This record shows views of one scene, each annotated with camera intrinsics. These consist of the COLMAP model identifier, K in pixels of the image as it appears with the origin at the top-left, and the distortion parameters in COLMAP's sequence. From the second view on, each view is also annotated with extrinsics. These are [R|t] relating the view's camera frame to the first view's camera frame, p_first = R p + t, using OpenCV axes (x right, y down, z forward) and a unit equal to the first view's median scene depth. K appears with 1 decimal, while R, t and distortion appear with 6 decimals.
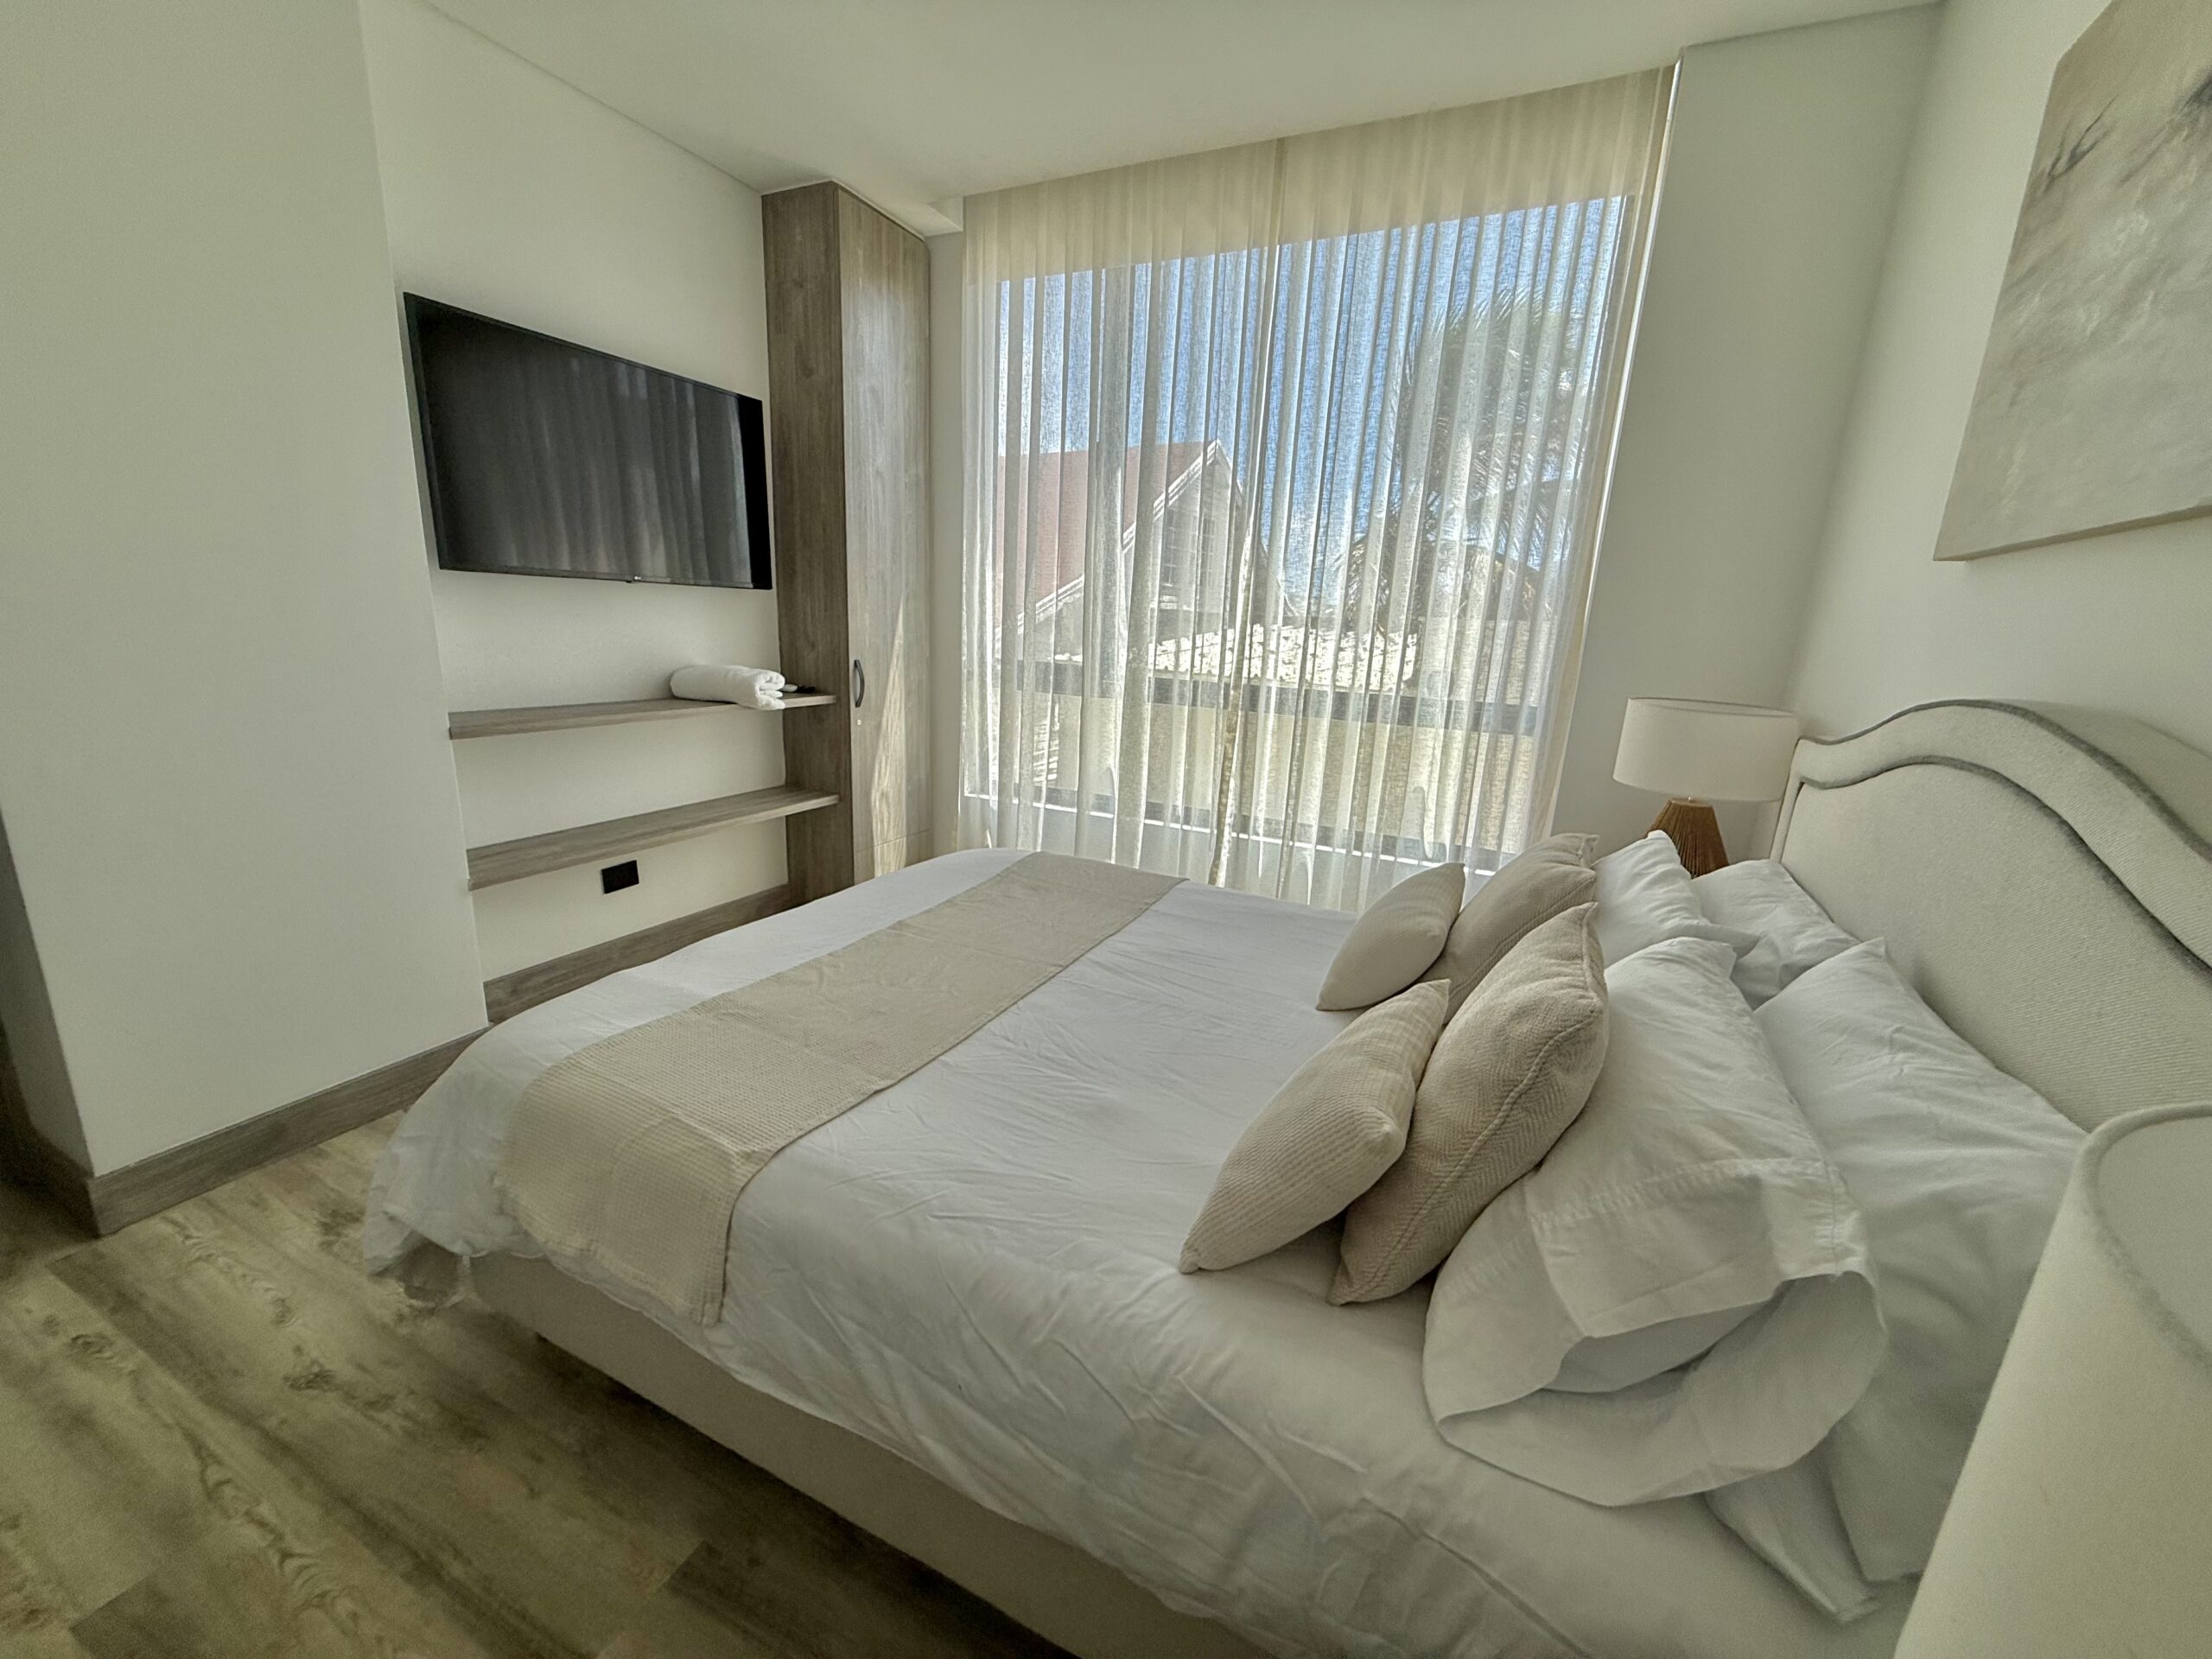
lens RADIAL K [[876.4, 0, 1100.1], [0, 876.4, 826.5], [0, 0, 1]] dist [-0.000532, 0.000439]
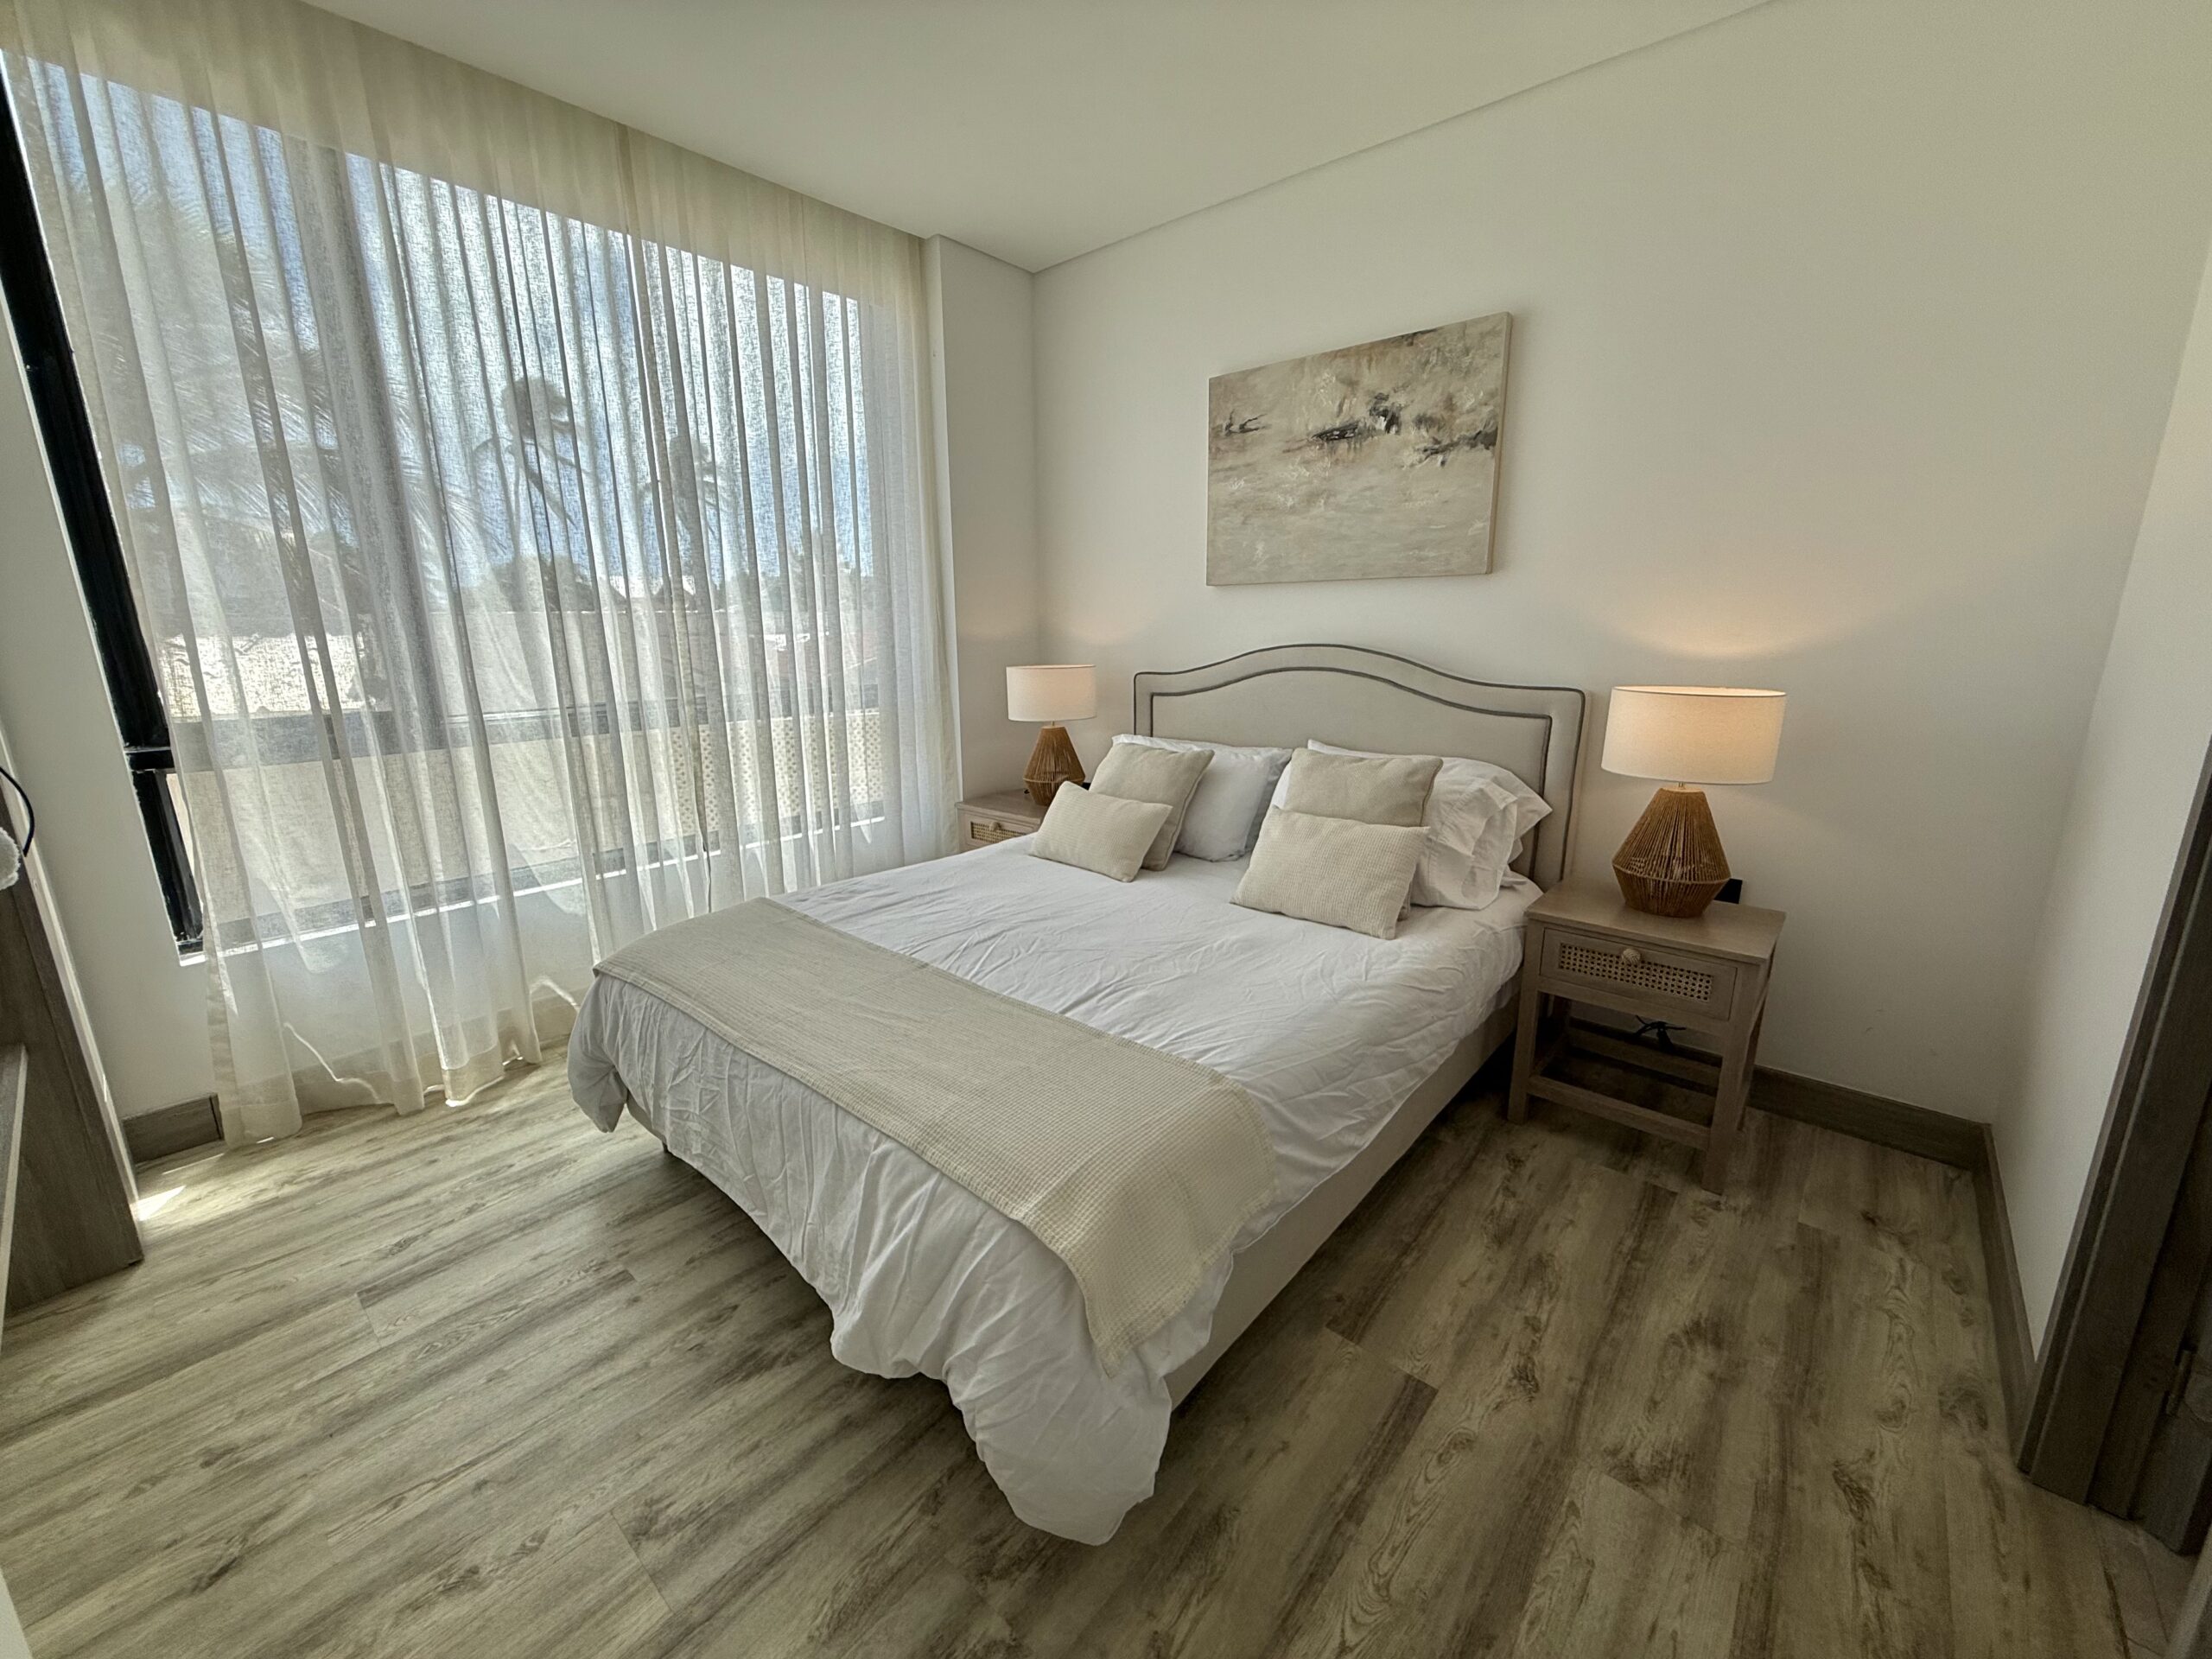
lens RADIAL K [[876.4, 0, 1100.1], [0, 876.4, 826.5], [0, 0, 1]] dist [-0.000532, 0.000439]
pose [[0.281116, -0.259059, 0.924047, -0.751463], [0.253360, 0.948748, 0.188906, -0.113781], [-0.925626, 0.181012, 0.332343, 0.351949]]
